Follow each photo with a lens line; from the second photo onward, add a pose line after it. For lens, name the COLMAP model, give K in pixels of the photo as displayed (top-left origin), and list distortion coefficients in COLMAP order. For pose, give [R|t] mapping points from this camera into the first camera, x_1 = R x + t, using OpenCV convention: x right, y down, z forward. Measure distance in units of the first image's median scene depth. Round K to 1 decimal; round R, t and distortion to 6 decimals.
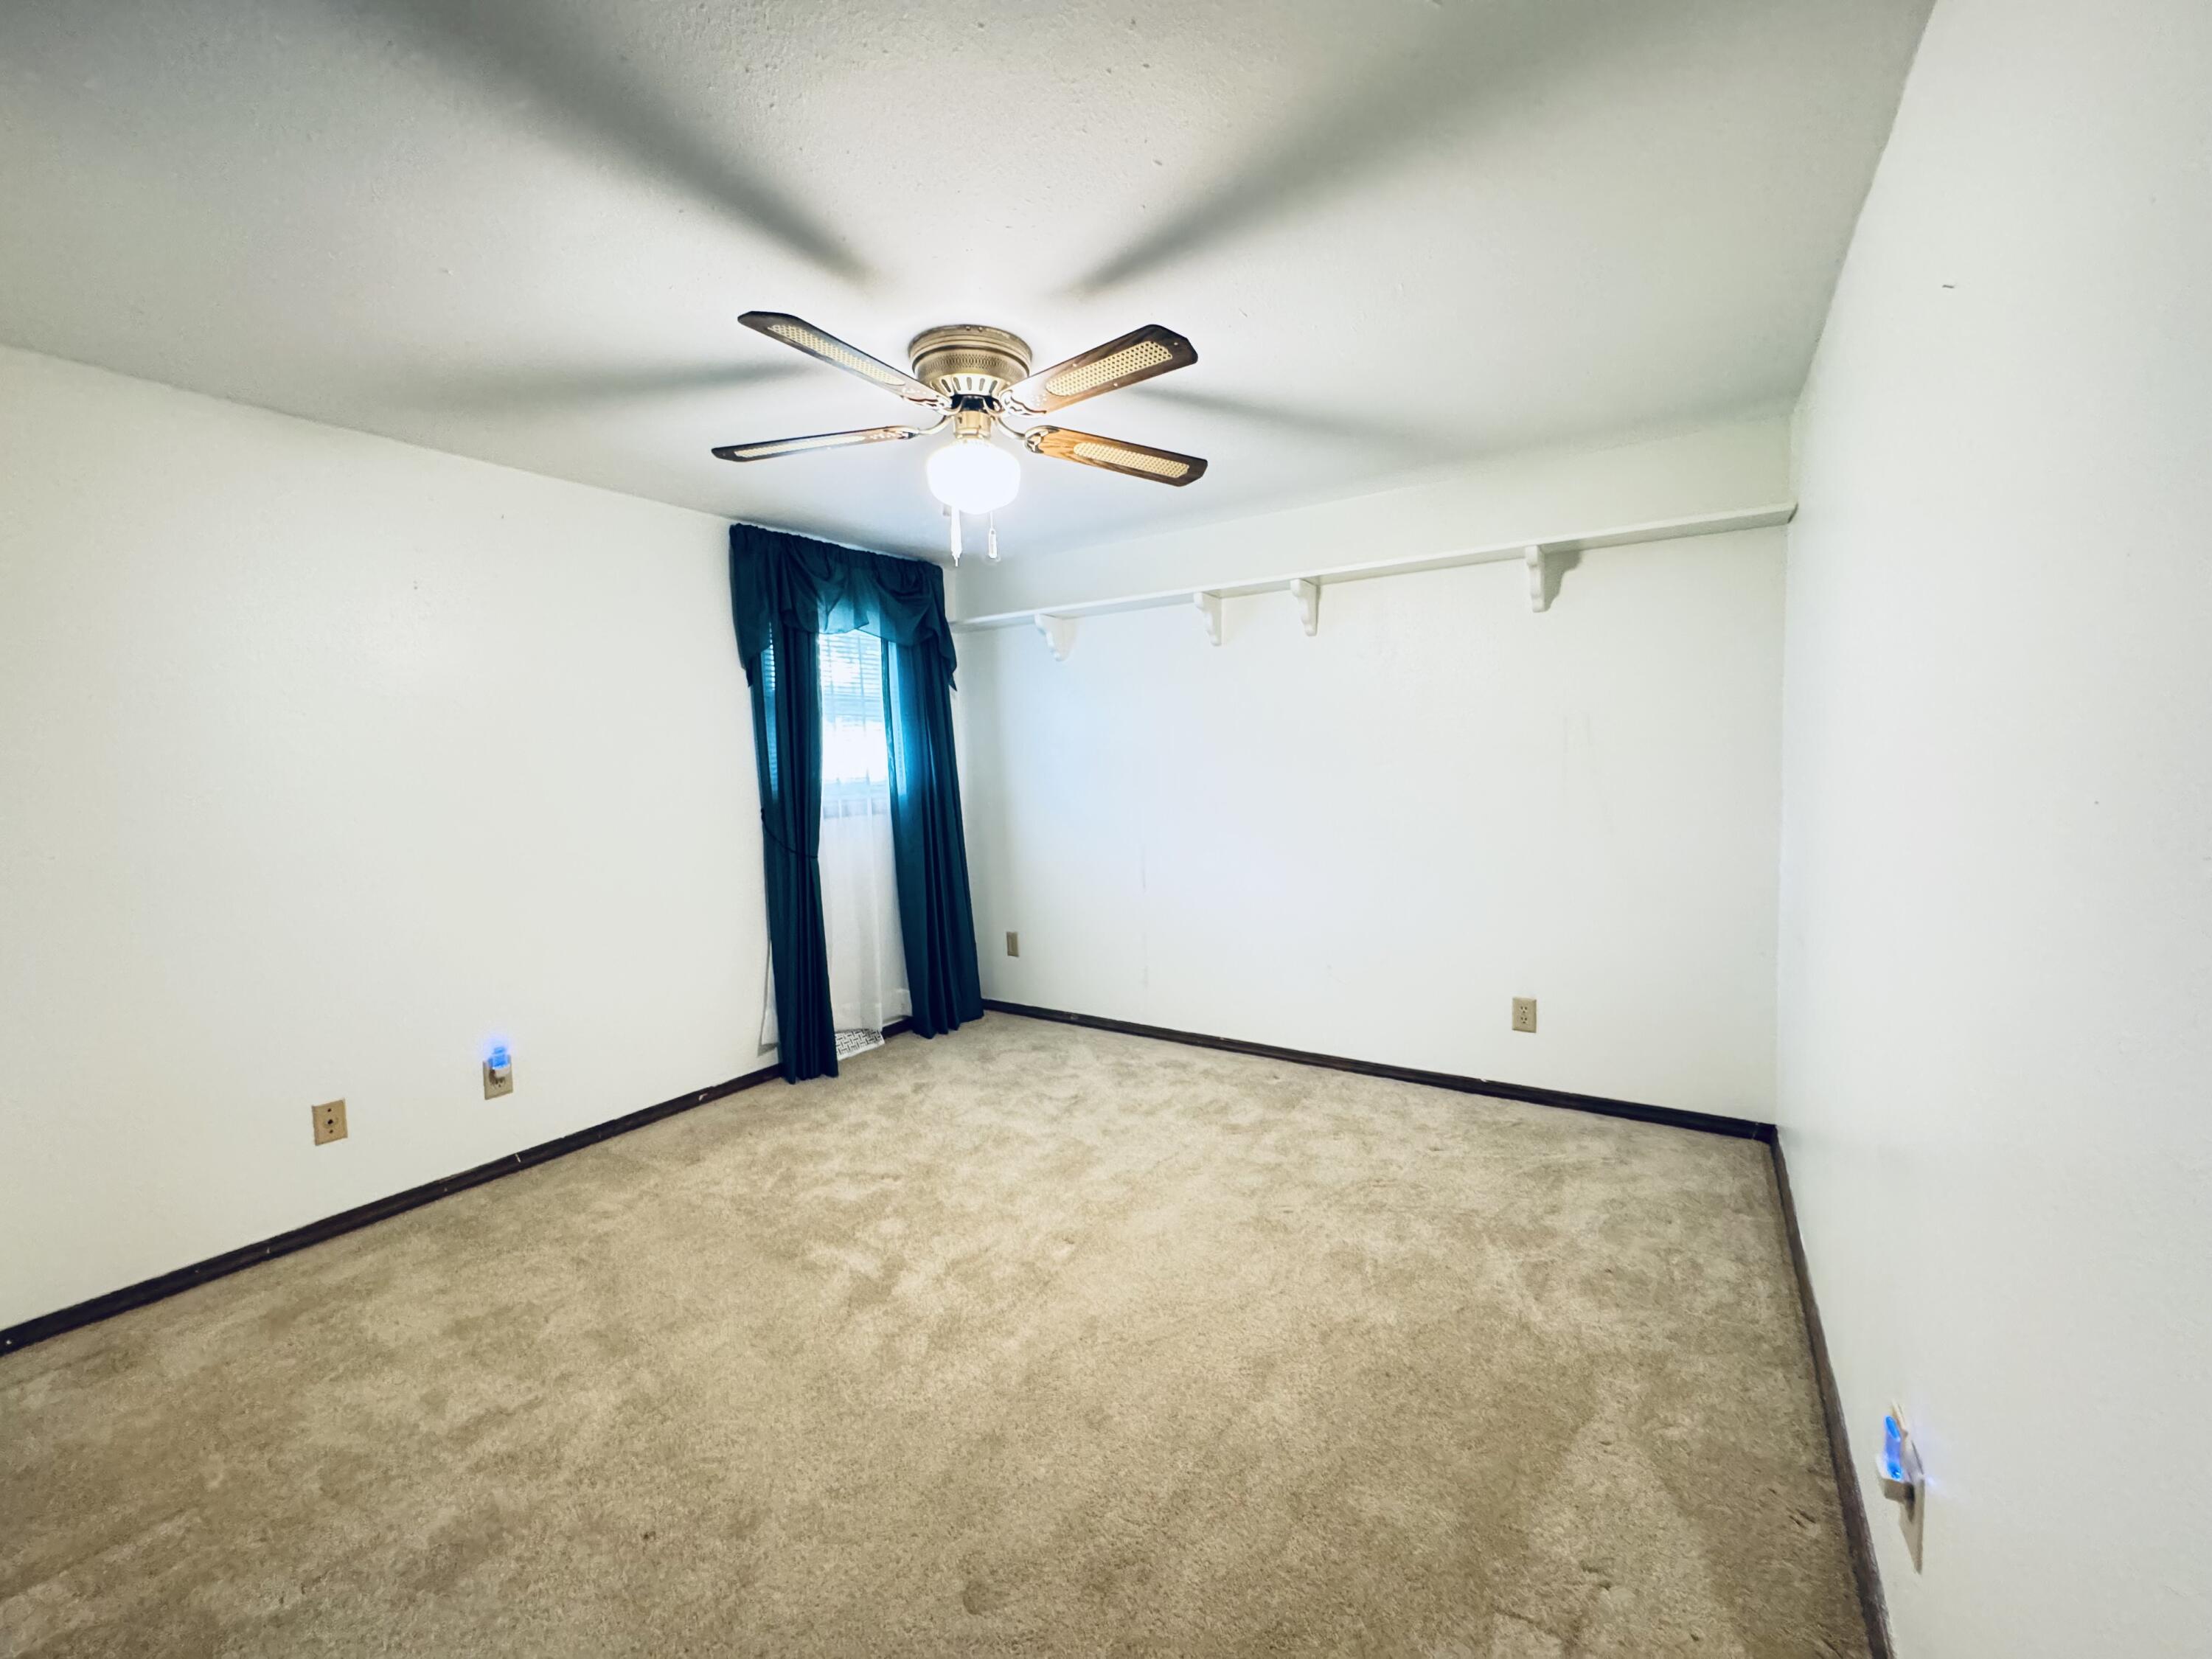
lens RADIAL K [[887.0, 0, 1113.1], [0, 887.0, 828.5], [0, 0, 1]] dist [0.000110, 0.000417]
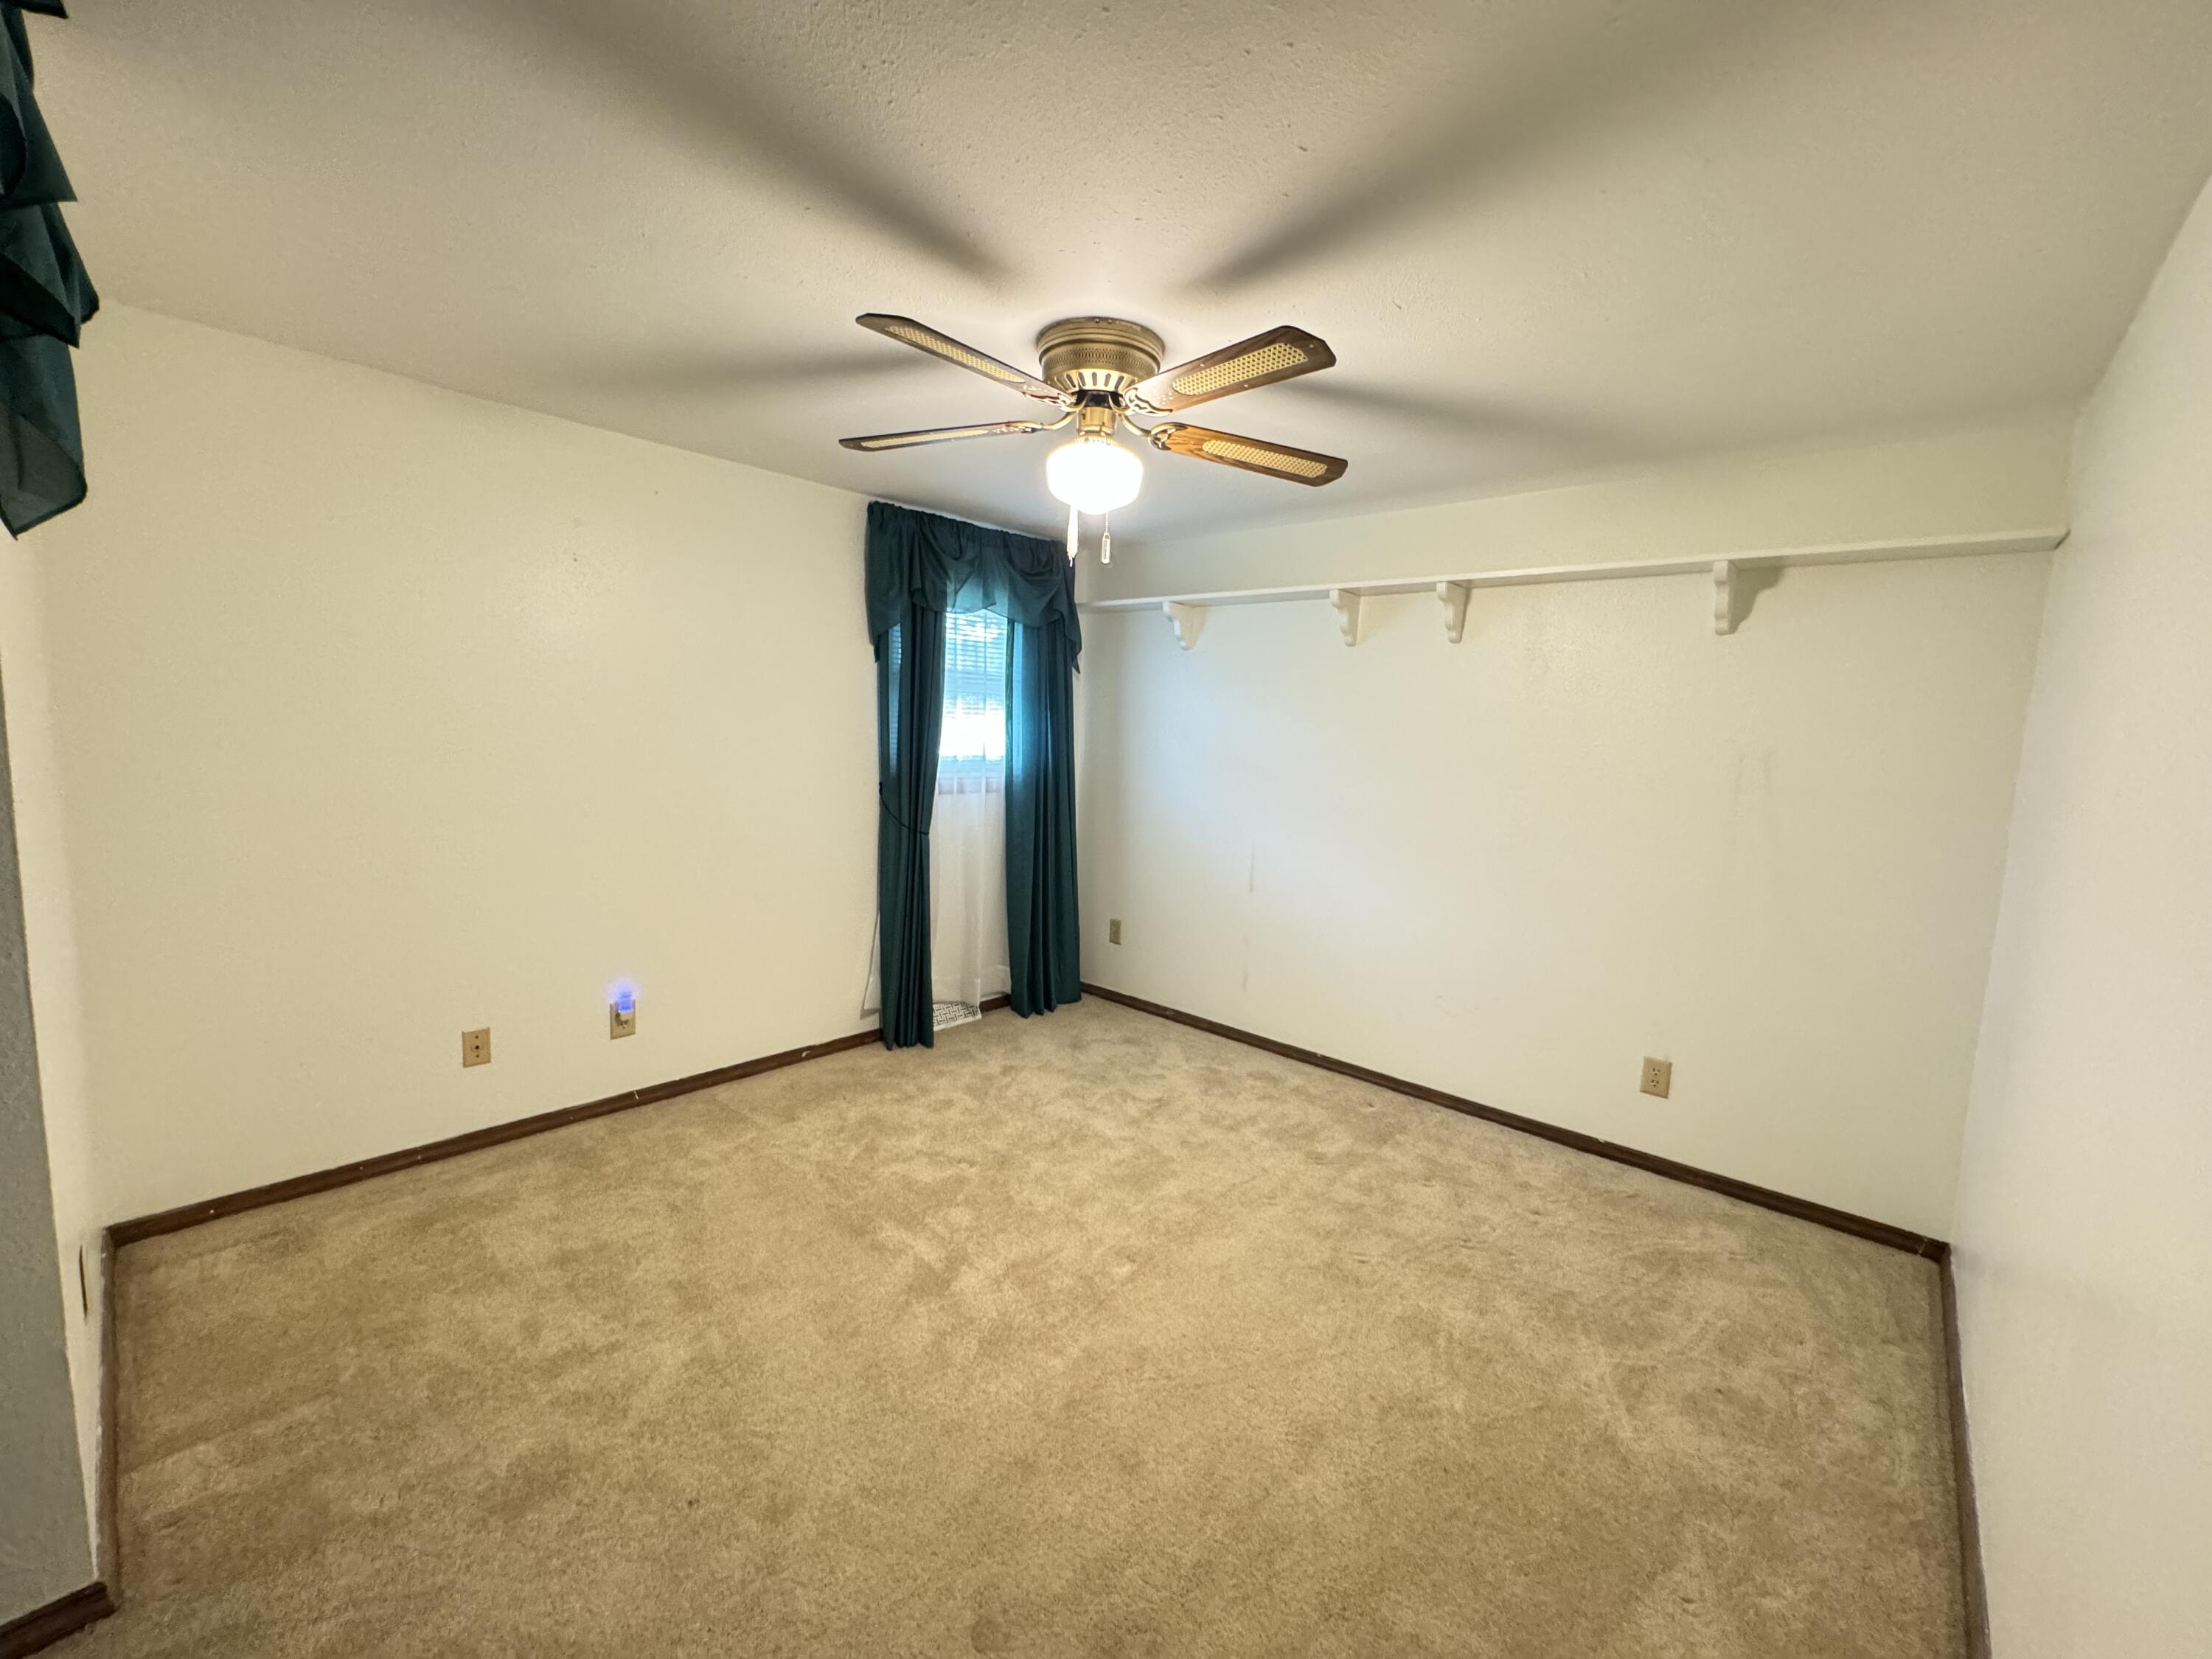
lens RADIAL K [[887.0, 0, 1113.1], [0, 887.0, 828.5], [0, 0, 1]] dist [0.000110, 0.000417]
pose [[0.985925, 0.086837, -0.142870, 0.034296], [-0.081218, 0.995693, 0.044714, -0.061465], [0.146137, -0.032481, 0.988731, 0.041351]]
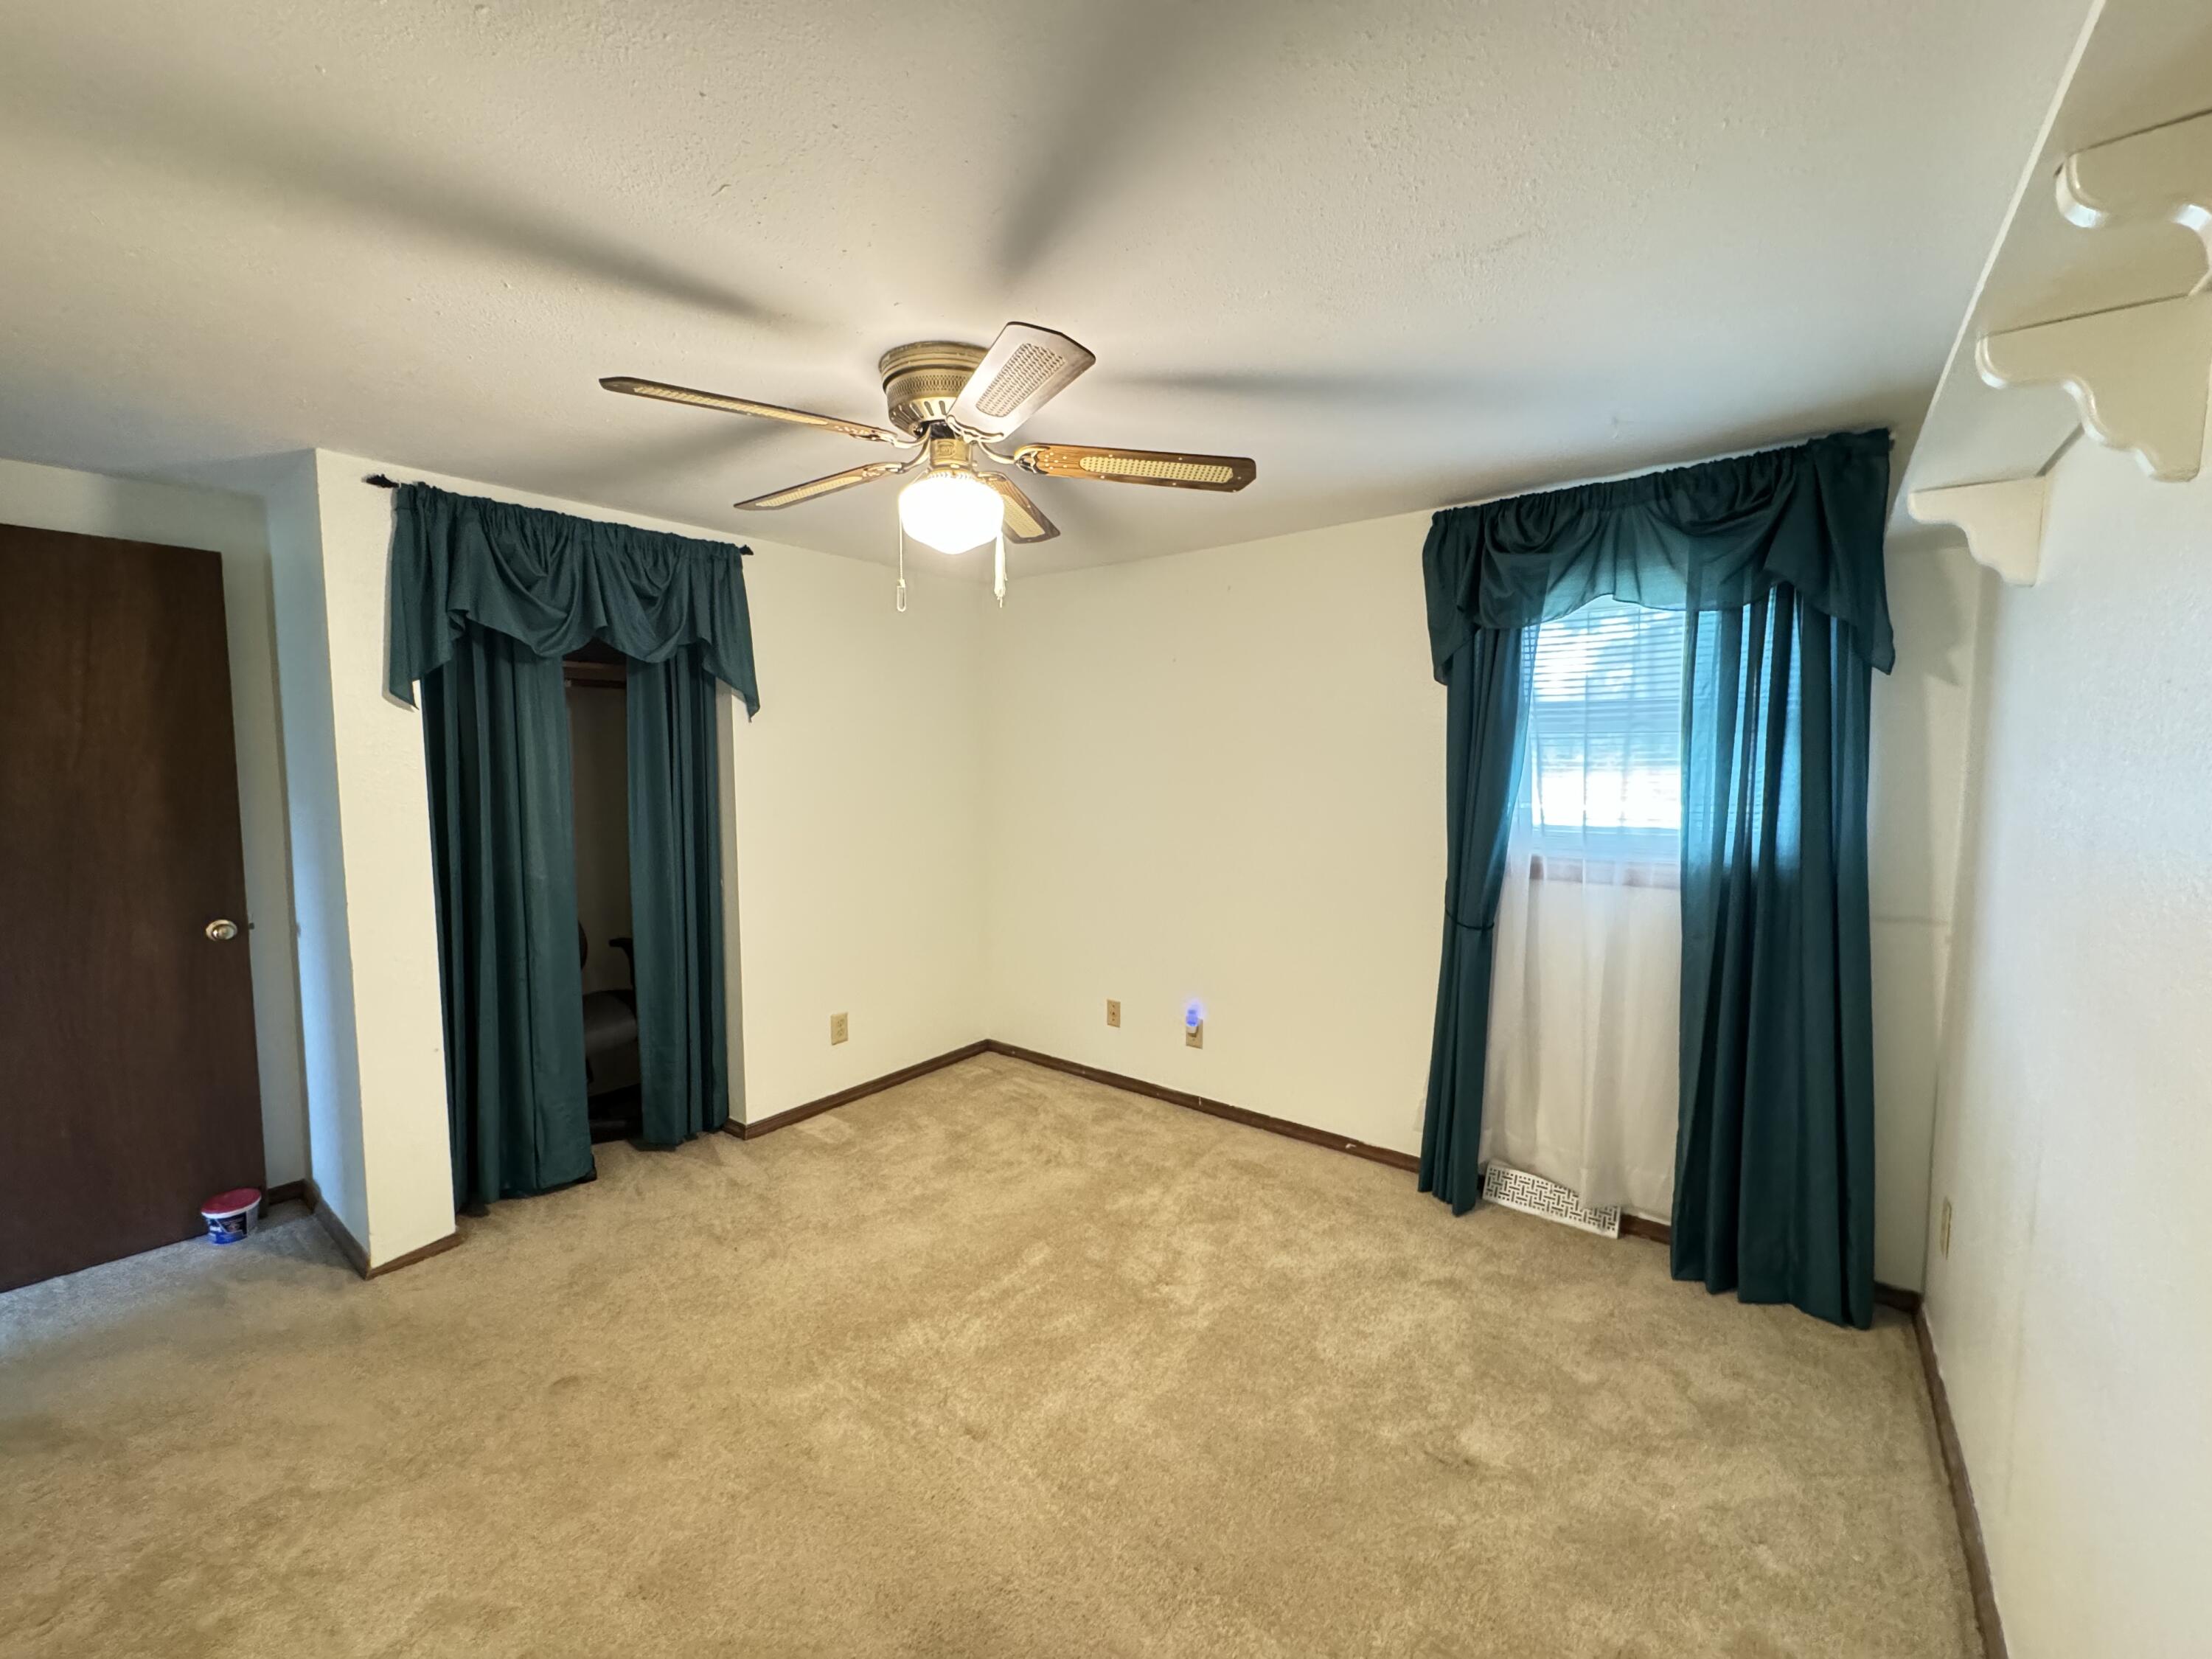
lens RADIAL K [[887.0, 0, 1113.1], [0, 887.0, 828.5], [0, 0, 1]] dist [0.000110, 0.000417]
pose [[-0.064276, 0.114301, -0.991365, 0.718115], [-0.072079, 0.990292, 0.118850, -0.201686], [0.995326, 0.079096, -0.055413, 1.227459]]
